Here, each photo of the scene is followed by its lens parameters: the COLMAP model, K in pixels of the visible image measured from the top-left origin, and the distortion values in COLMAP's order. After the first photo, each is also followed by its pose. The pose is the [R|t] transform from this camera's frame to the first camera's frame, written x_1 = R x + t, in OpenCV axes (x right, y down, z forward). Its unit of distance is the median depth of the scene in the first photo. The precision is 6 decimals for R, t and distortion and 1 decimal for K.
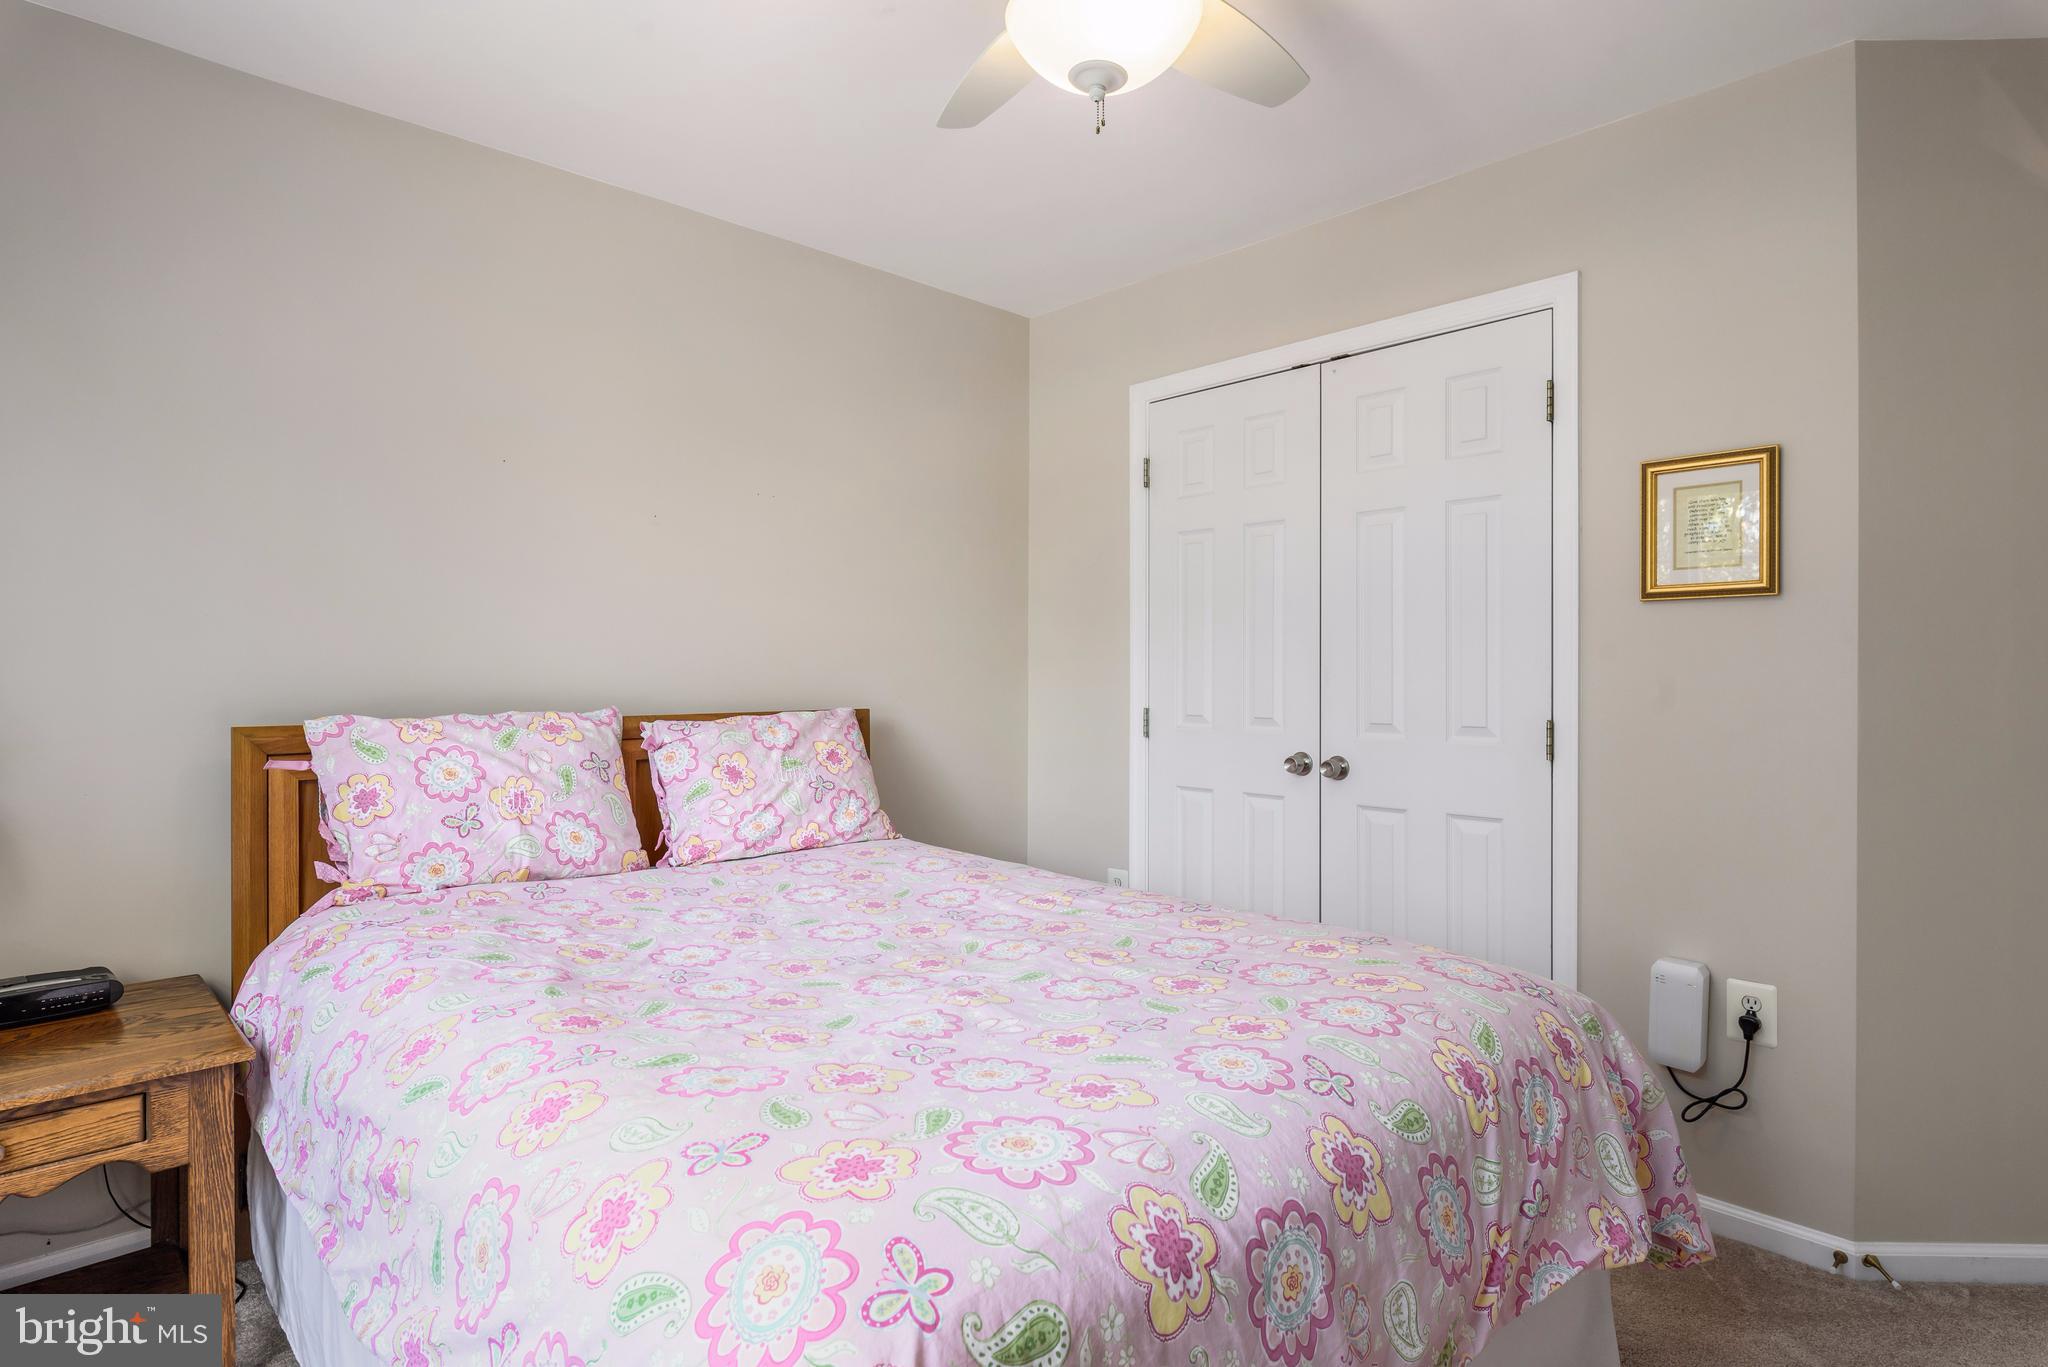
lens RADIAL K [[1109.6, 0, 1020.4], [0, 1109.6, 679.6], [0, 0, 1]] dist [0.002142, -0.001184]
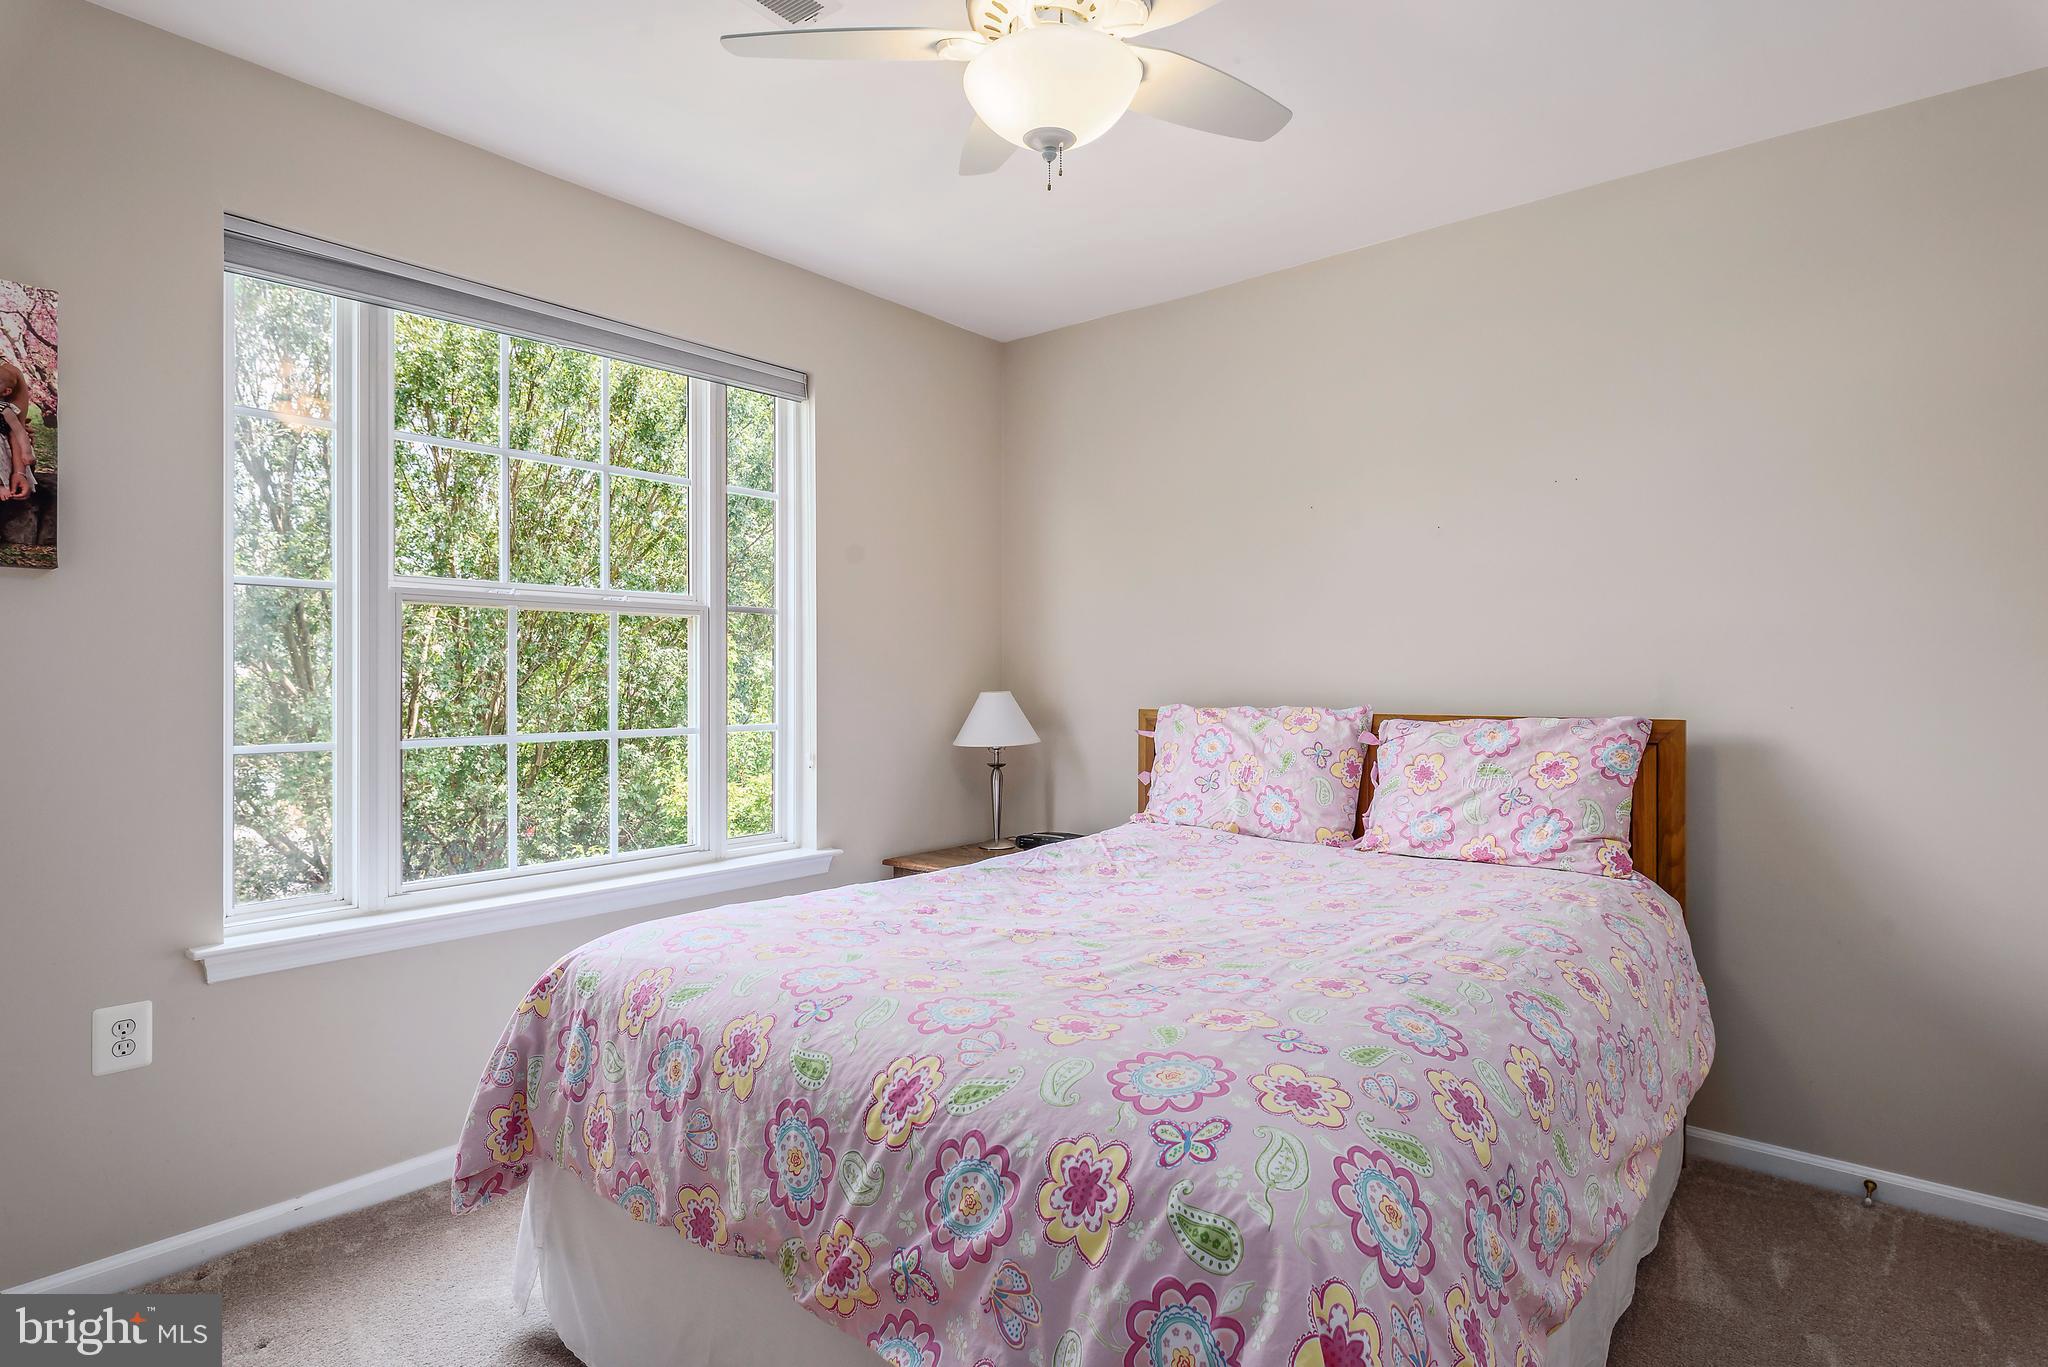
lens RADIAL K [[1109.6, 0, 1020.1], [0, 1109.6, 681.3], [0, 0, 1]] dist [0.002142, -0.001184]
pose [[0.079749, 0.003221, -0.996810, 0.822752], [-0.005087, 0.999983, 0.002824, -0.001957], [0.996802, 0.004845, 0.079764, 0.612024]]
